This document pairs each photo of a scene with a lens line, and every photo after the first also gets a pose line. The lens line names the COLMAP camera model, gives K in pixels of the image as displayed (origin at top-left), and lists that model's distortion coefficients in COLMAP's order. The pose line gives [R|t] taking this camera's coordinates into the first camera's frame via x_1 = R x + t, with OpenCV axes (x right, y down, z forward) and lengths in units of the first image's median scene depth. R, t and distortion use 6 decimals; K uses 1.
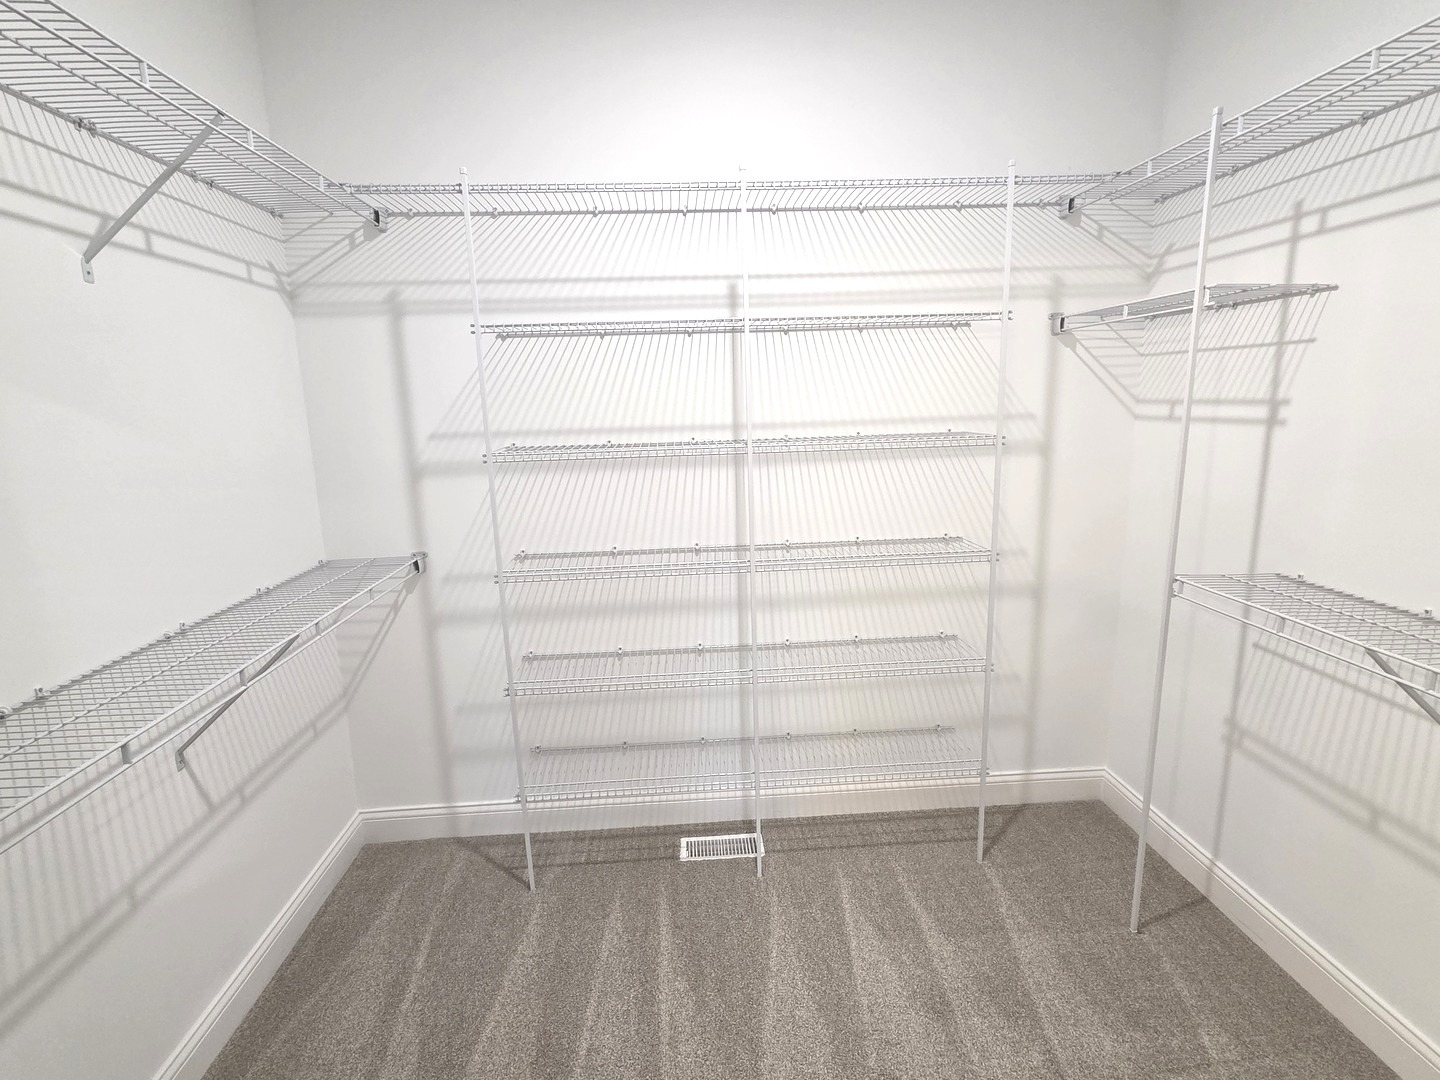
lens RADIAL K [[715.3, 0, 721.0], [0, 715.3, 543.9], [0, 0, 1]] dist [0.001737, 0.000501]
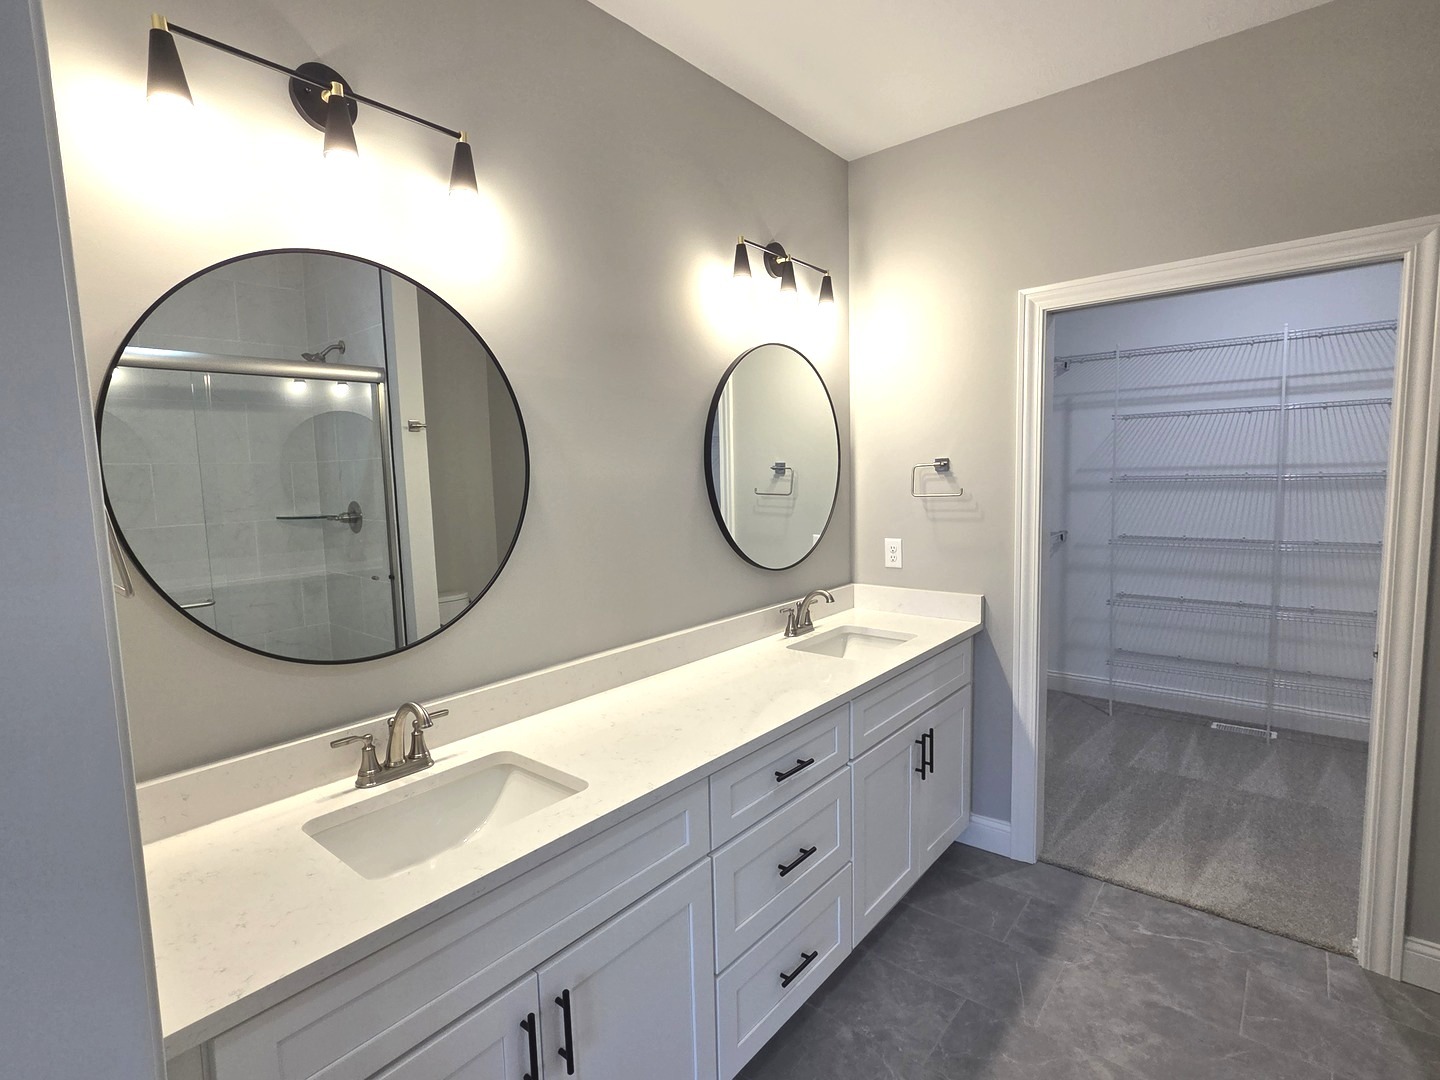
lens RADIAL K [[715.3, 0, 715.5], [0, 715.3, 539.1], [0, 0, 1]] dist [0.001737, 0.000501]
pose [[0.727336, 0.076860, -0.681964, 0.207943], [-0.114047, 0.993428, -0.009672, 0.159086], [0.676739, 0.084811, 0.731322, -1.026422]]
